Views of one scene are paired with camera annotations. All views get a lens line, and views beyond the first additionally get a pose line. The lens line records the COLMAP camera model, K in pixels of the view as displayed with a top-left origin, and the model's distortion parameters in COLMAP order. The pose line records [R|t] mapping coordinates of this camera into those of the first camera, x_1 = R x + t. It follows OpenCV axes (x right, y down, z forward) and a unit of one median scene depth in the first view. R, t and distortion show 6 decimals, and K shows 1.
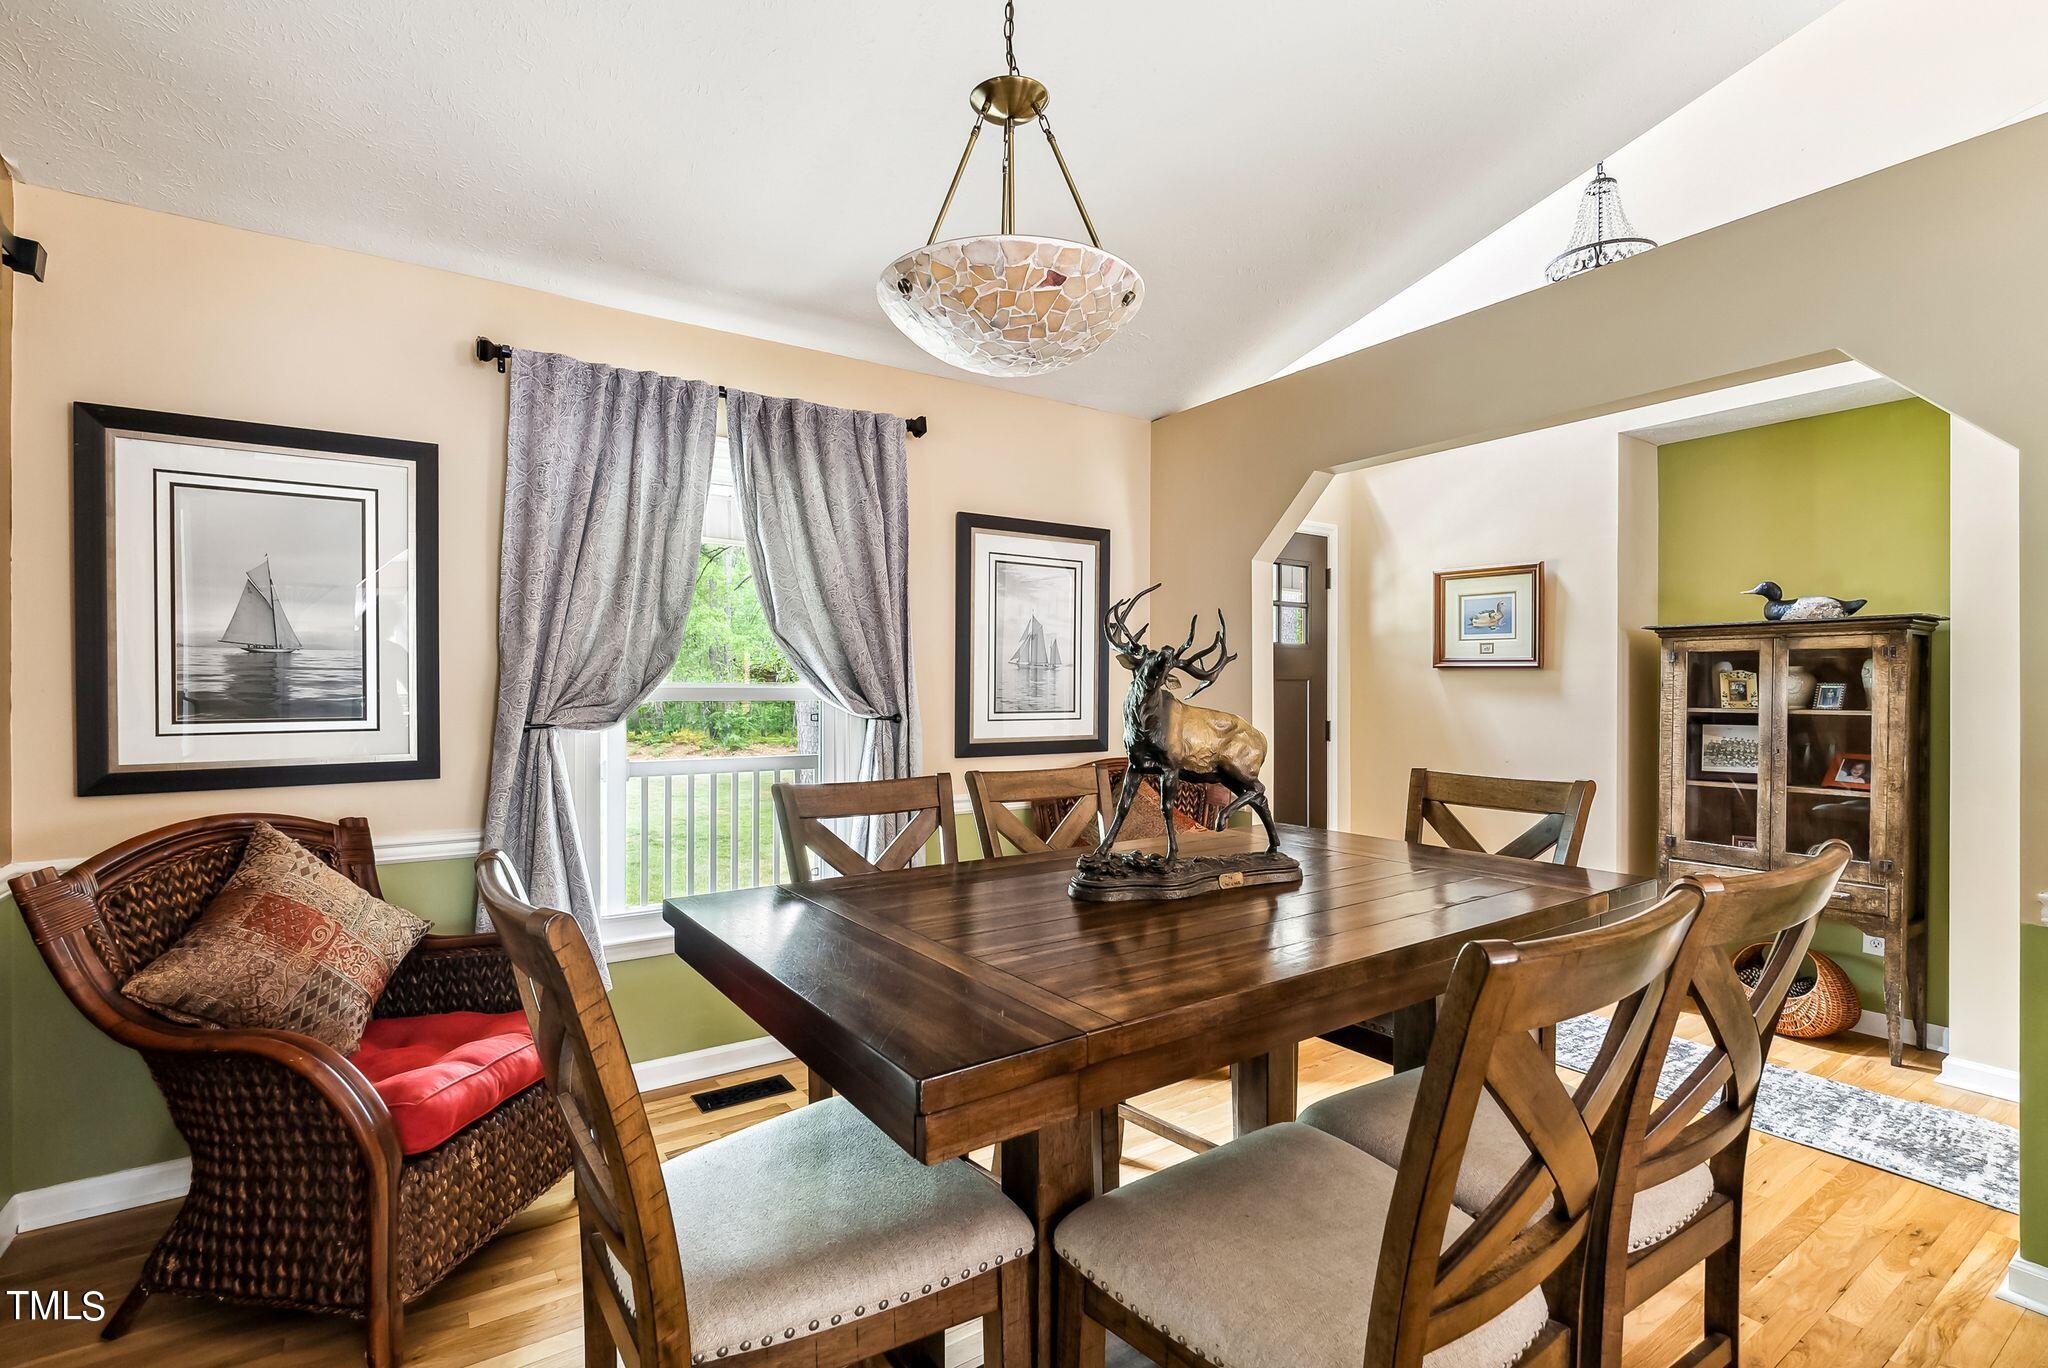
lens RADIAL K [[977.8, 0, 1034.8], [0, 977.8, 691.1], [0, 0, 1]] dist [0.000846, -0.000447]
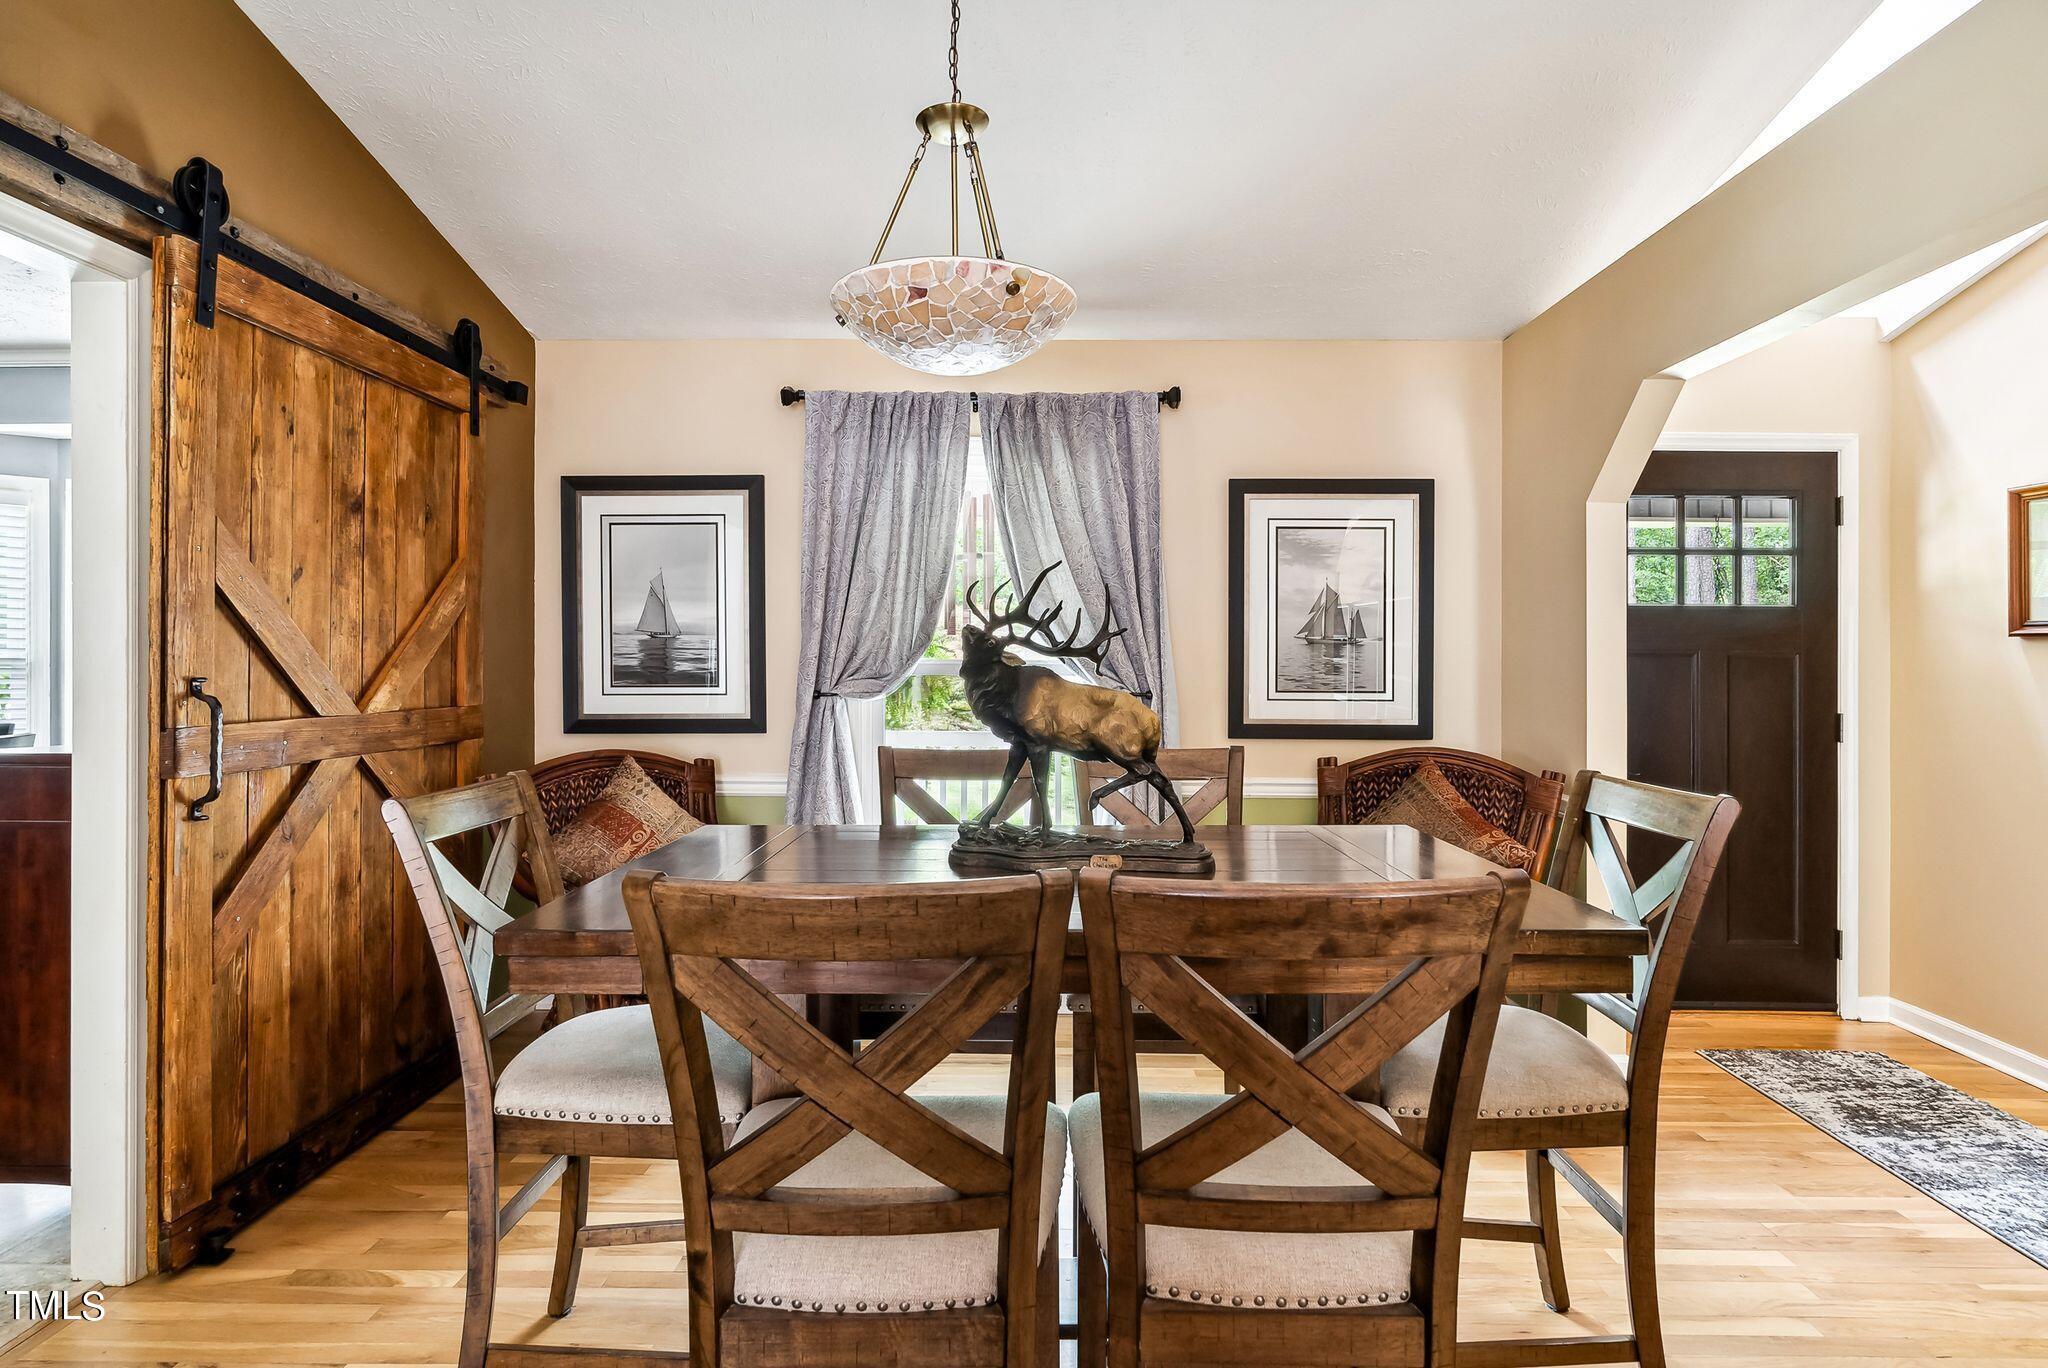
lens RADIAL K [[1076.4, 0, 1033.2], [0, 1076.4, 666.3], [0, 0, 1]] dist [-0.004246, -0.000030]
pose [[0.807502, 0.003982, -0.589852, 0.494117], [-0.004813, 0.999988, 0.000163, -0.000987], [0.589846, 0.002707, 0.807511, 0.058481]]
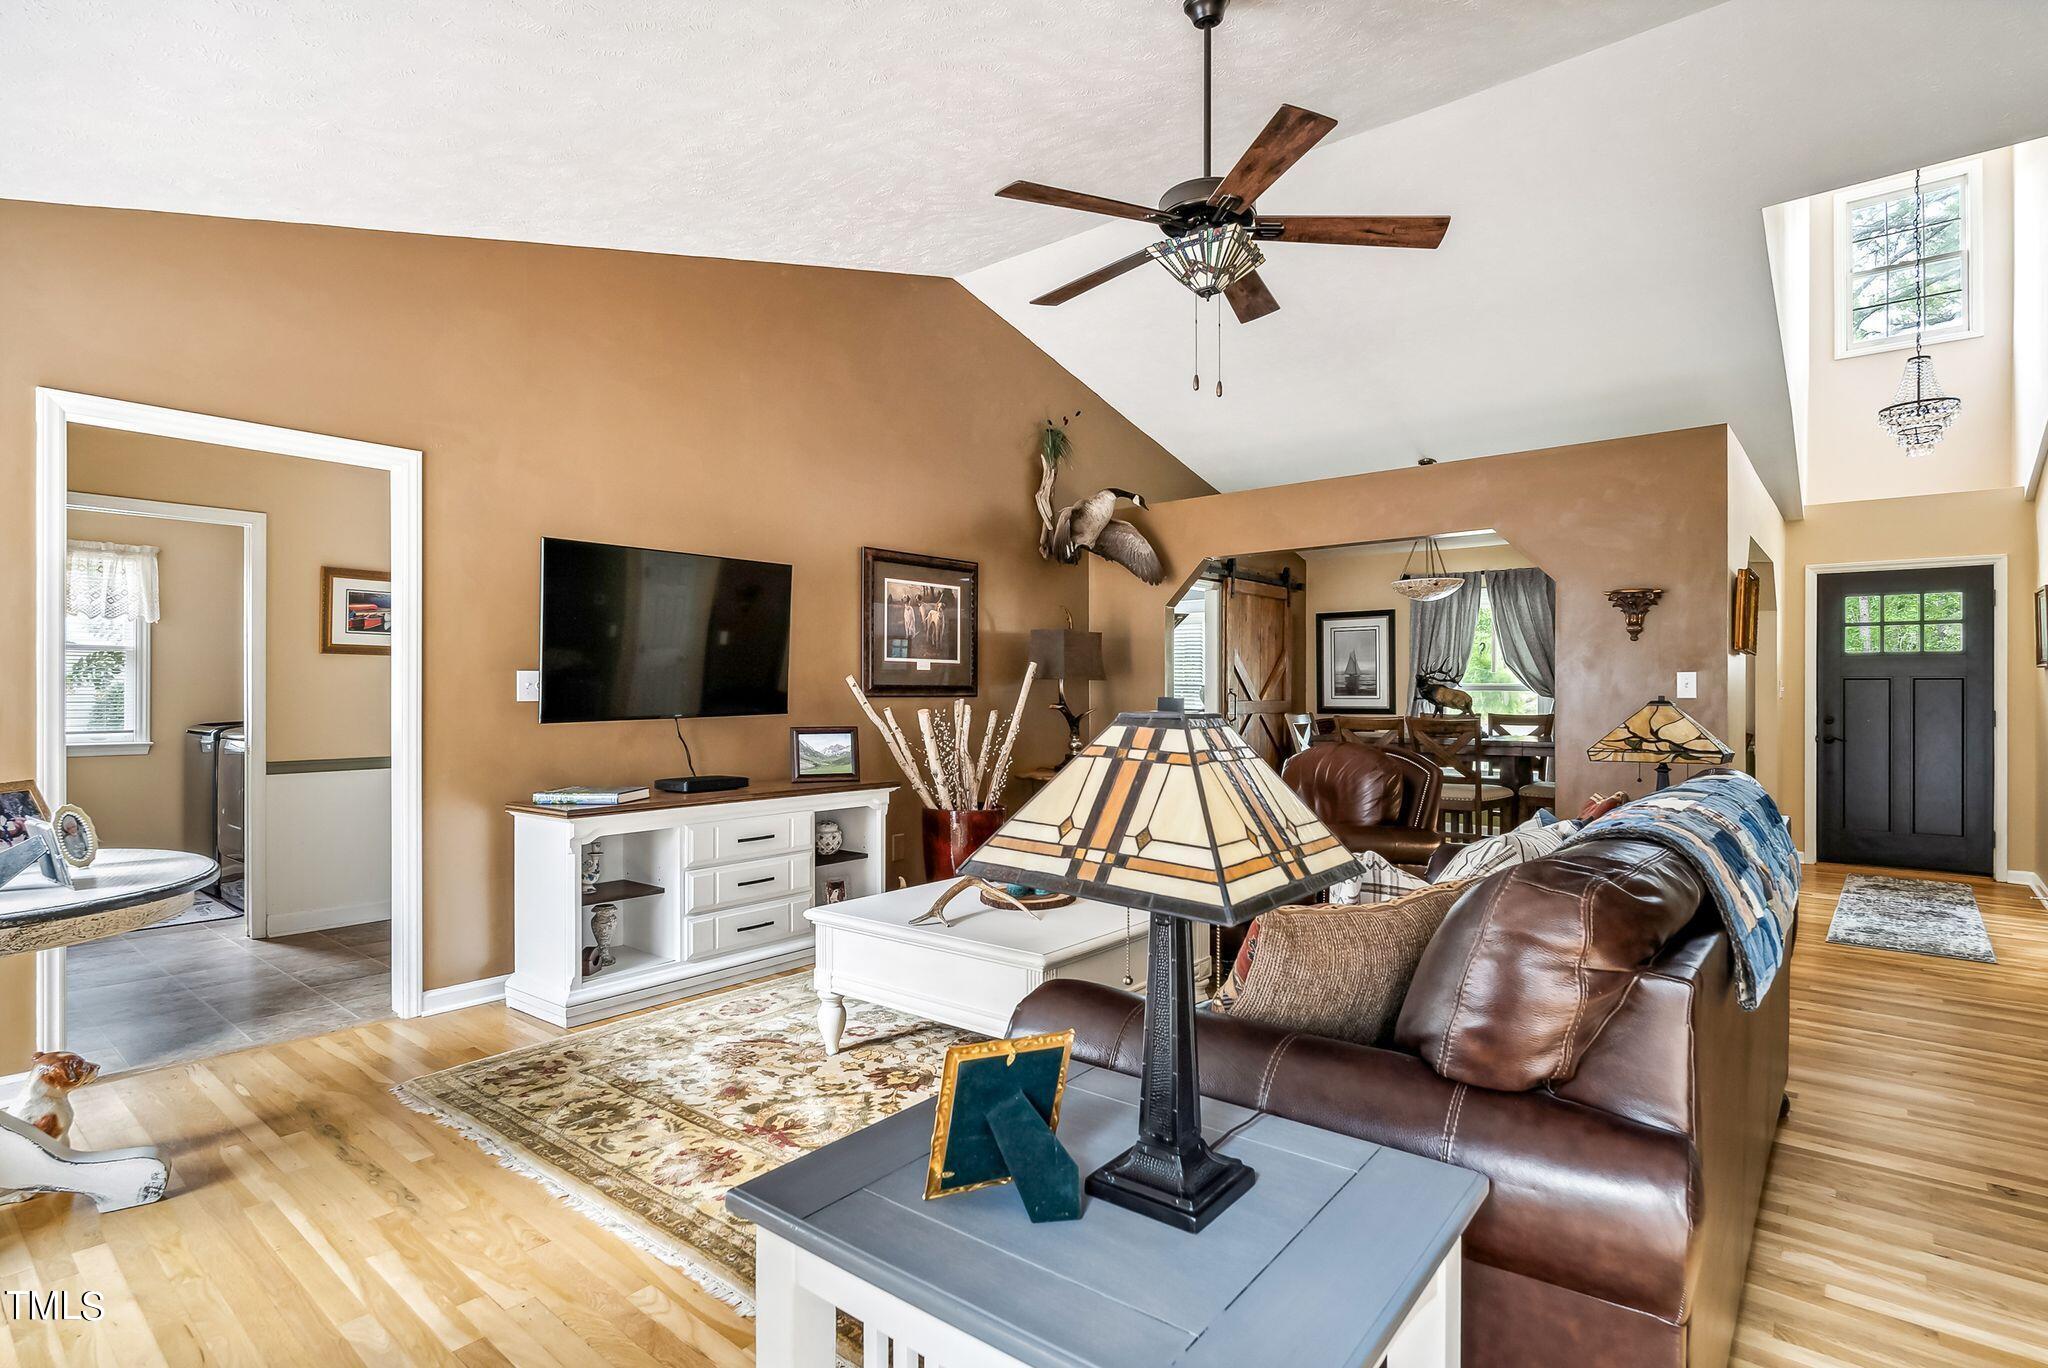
lens RADIAL K [[977.8, 0, 1068.7], [0, 977.8, 691.0], [0, 0, 1]] dist [0.000846, -0.000447]
pose [[0.292014, -0.000826, -0.956414, 2.021284], [-0.001662, 0.999998, -0.001371, 0.019456], [0.956413, 0.001990, 0.292012, -0.897133]]
